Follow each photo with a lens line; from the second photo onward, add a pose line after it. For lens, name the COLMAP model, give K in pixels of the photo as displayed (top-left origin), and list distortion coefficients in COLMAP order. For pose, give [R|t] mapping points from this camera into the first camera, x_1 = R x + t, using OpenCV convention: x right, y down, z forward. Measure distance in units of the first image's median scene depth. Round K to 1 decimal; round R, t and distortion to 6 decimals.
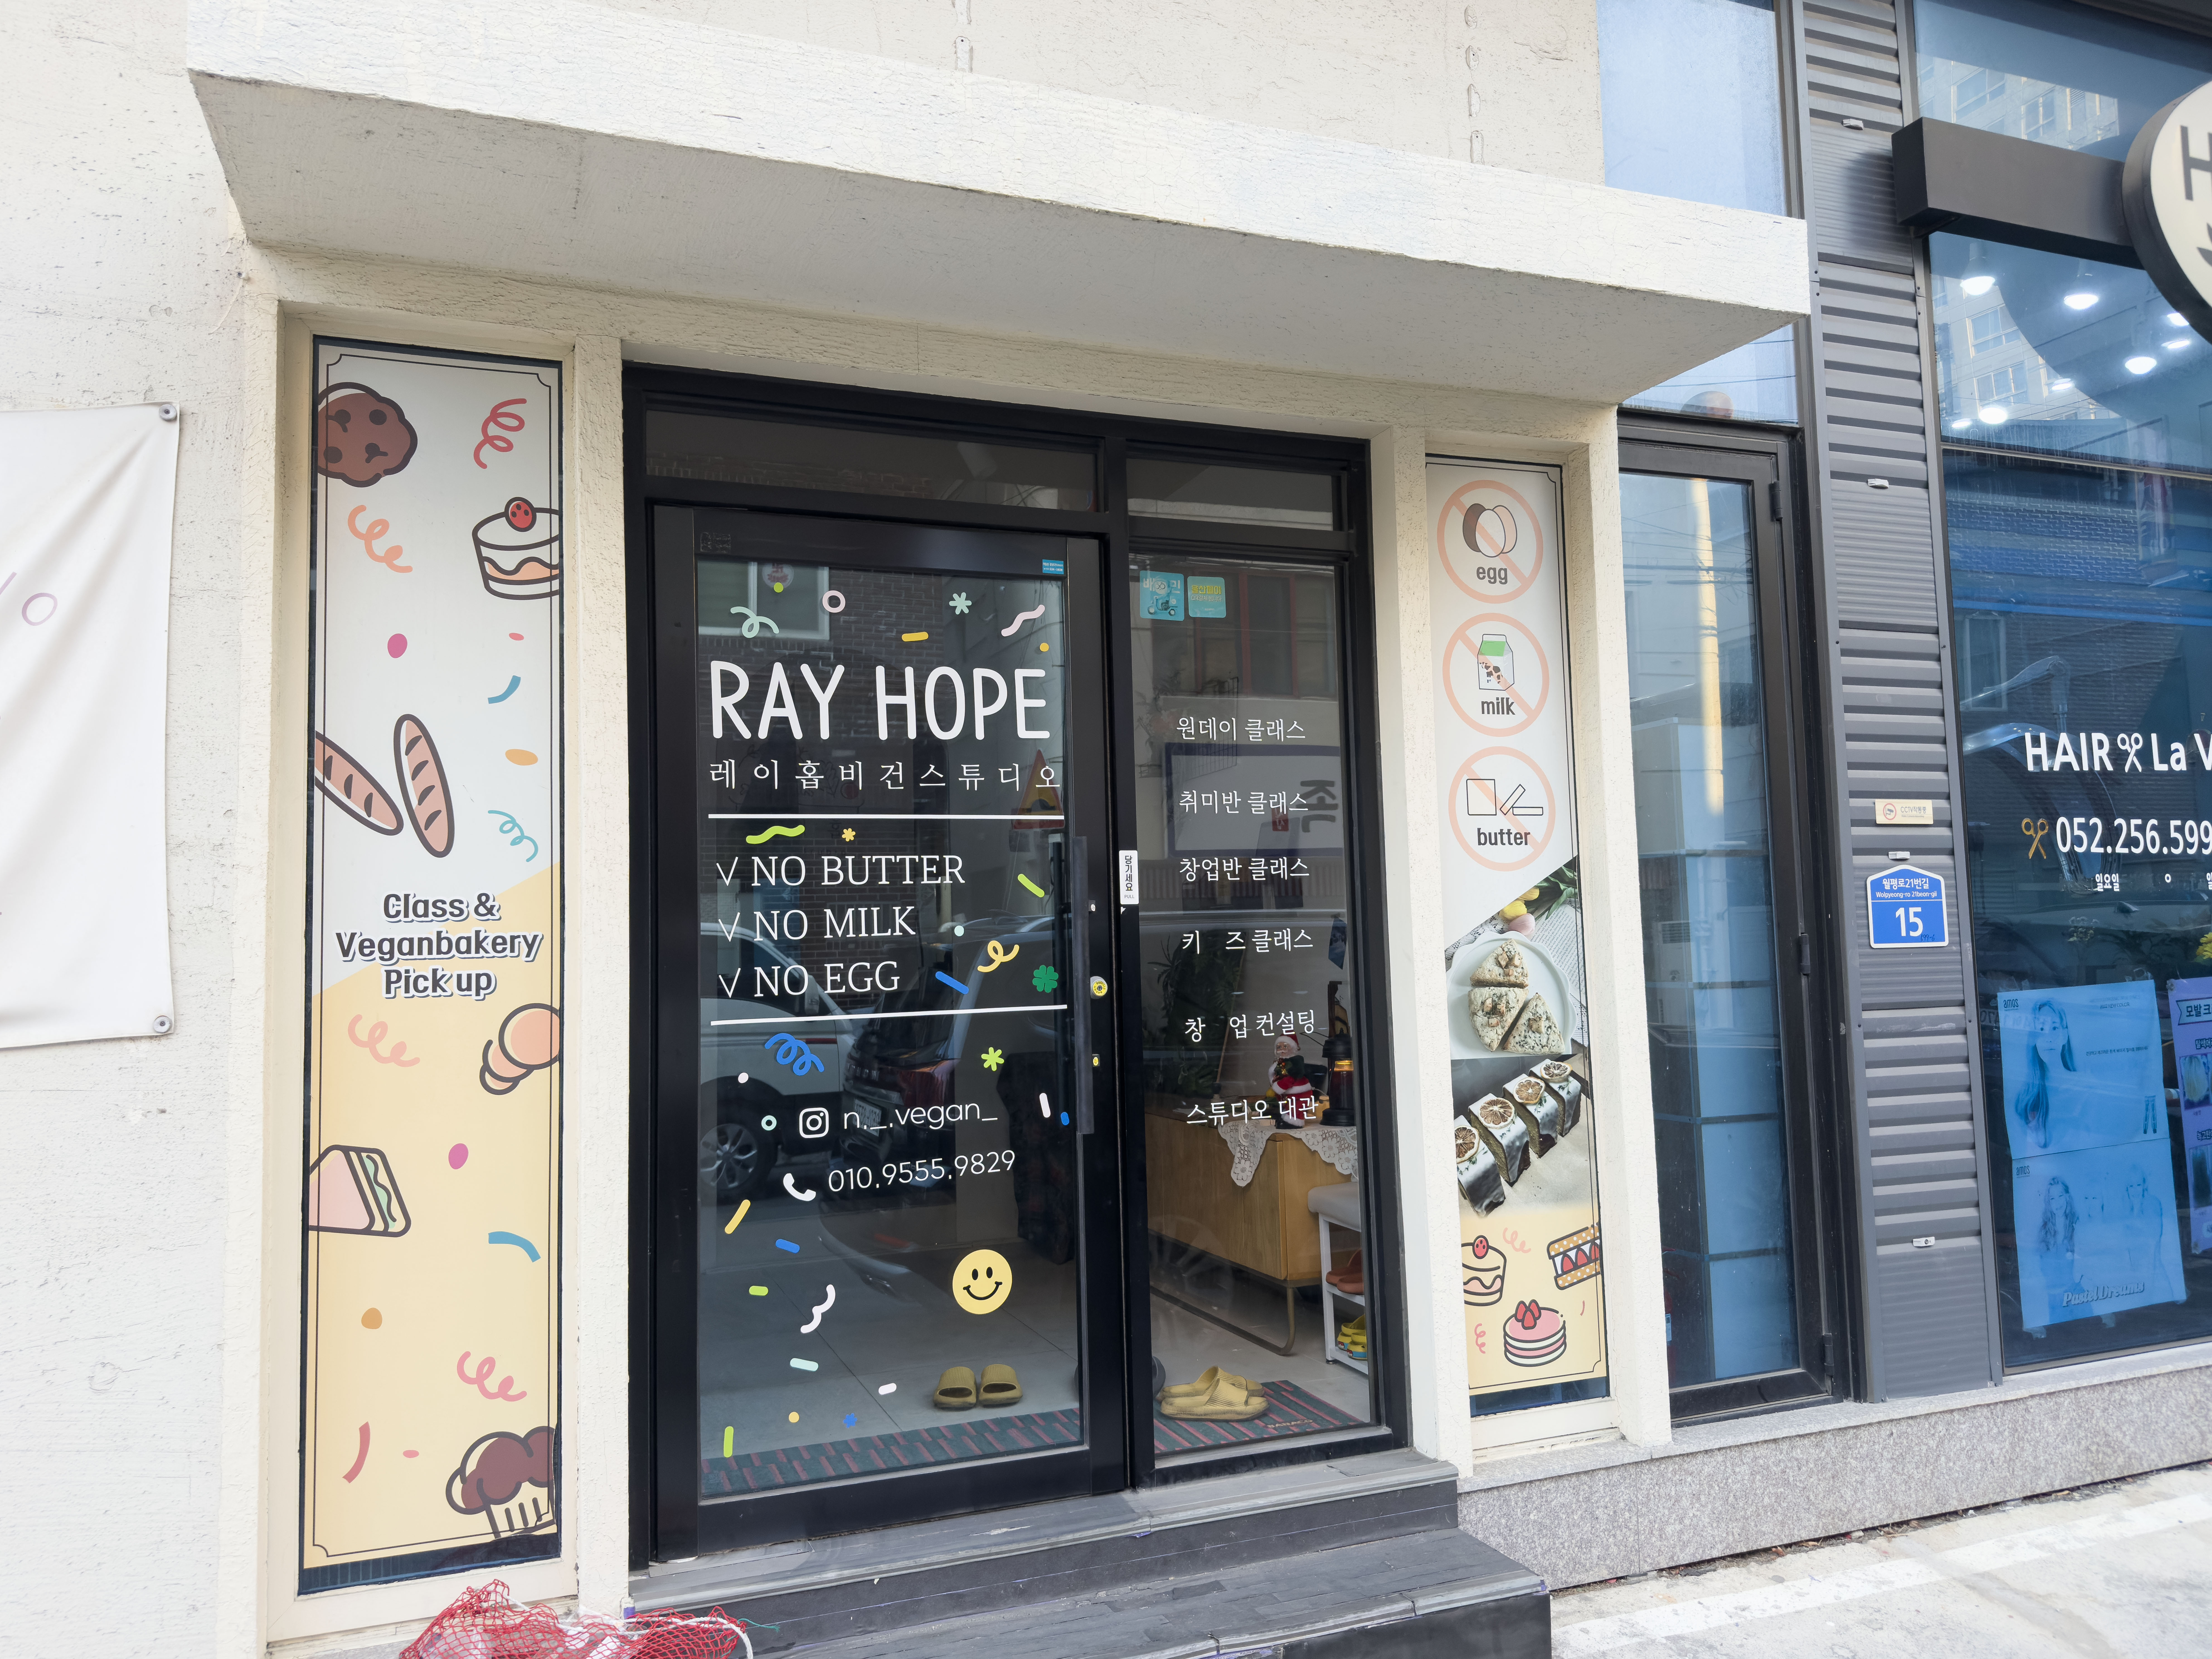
lens RADIAL K [[1578.8, 0, 1106.0], [0, 1578.8, 829.5], [0, 0, 1]] dist [0.045818, -0.058696]
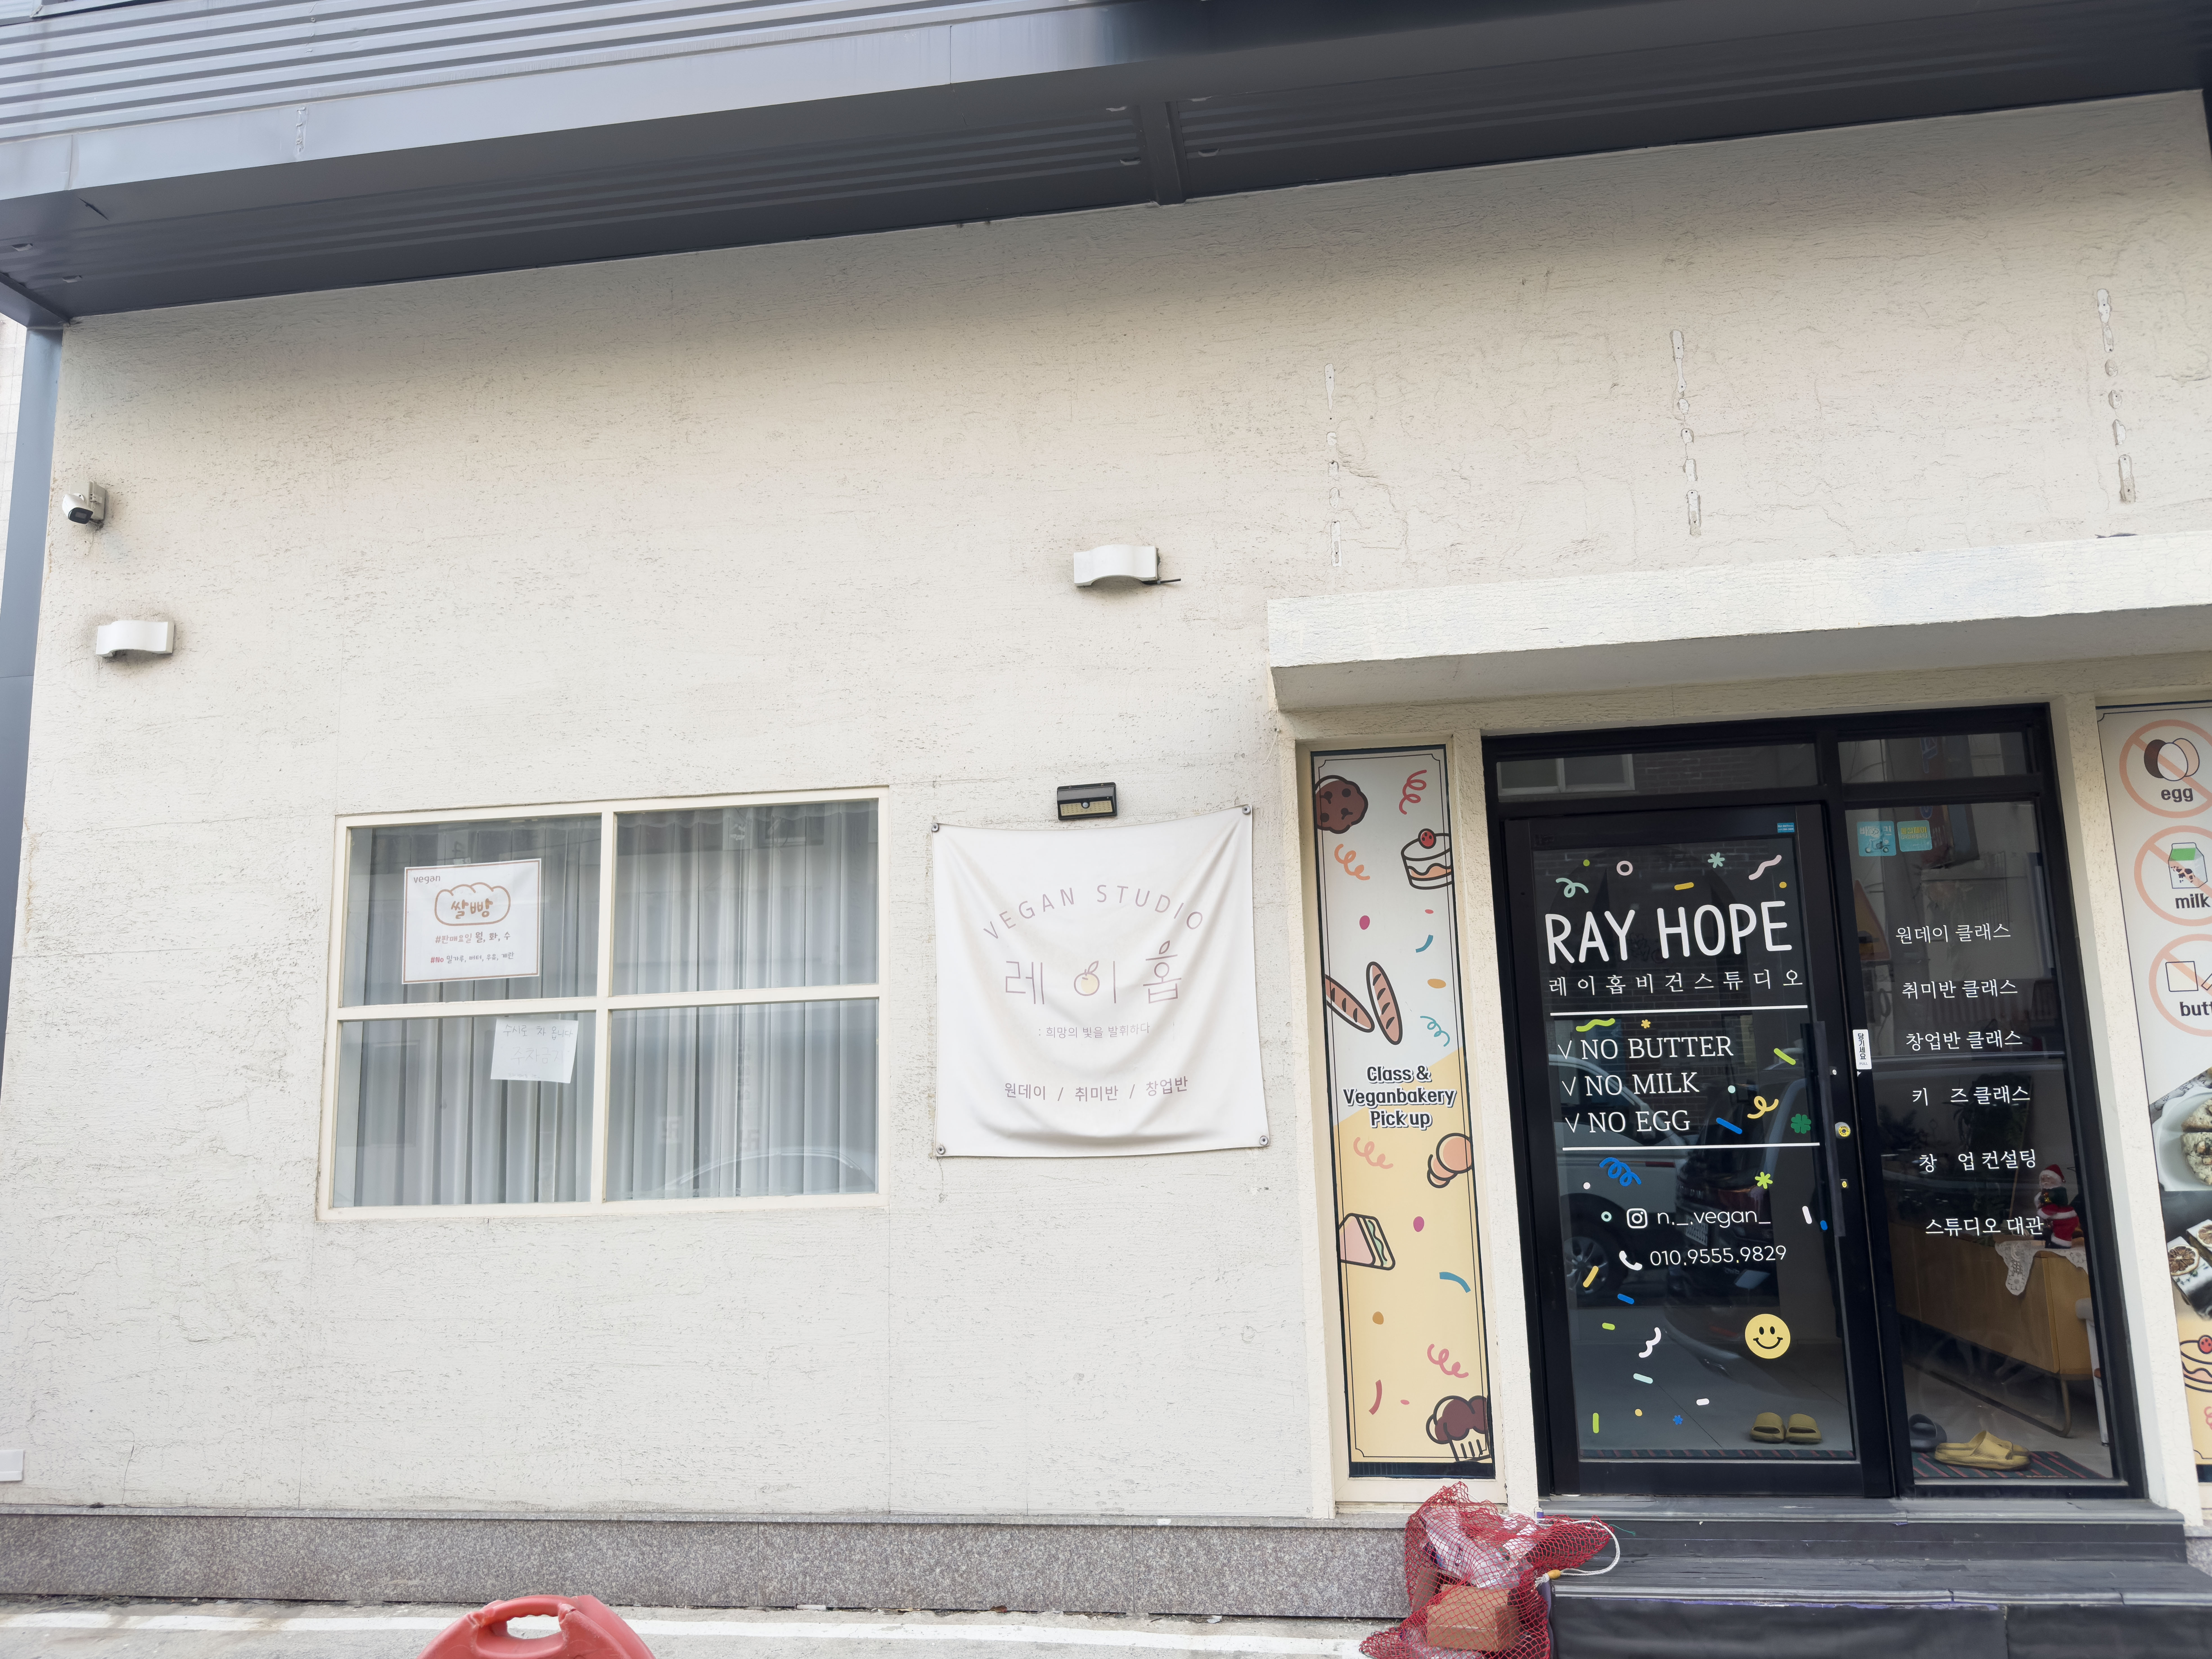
lens RADIAL K [[1511.2, 0, 1108.0], [0, 1511.2, 819.8], [0, 0, 1]] dist [0.078428, -0.111404]
pose [[0.866943, -0.082418, -0.491545, 0.137257], [0.040528, 0.994624, -0.095290, -0.080334], [0.496756, 0.062690, 0.865623, -0.588352]]
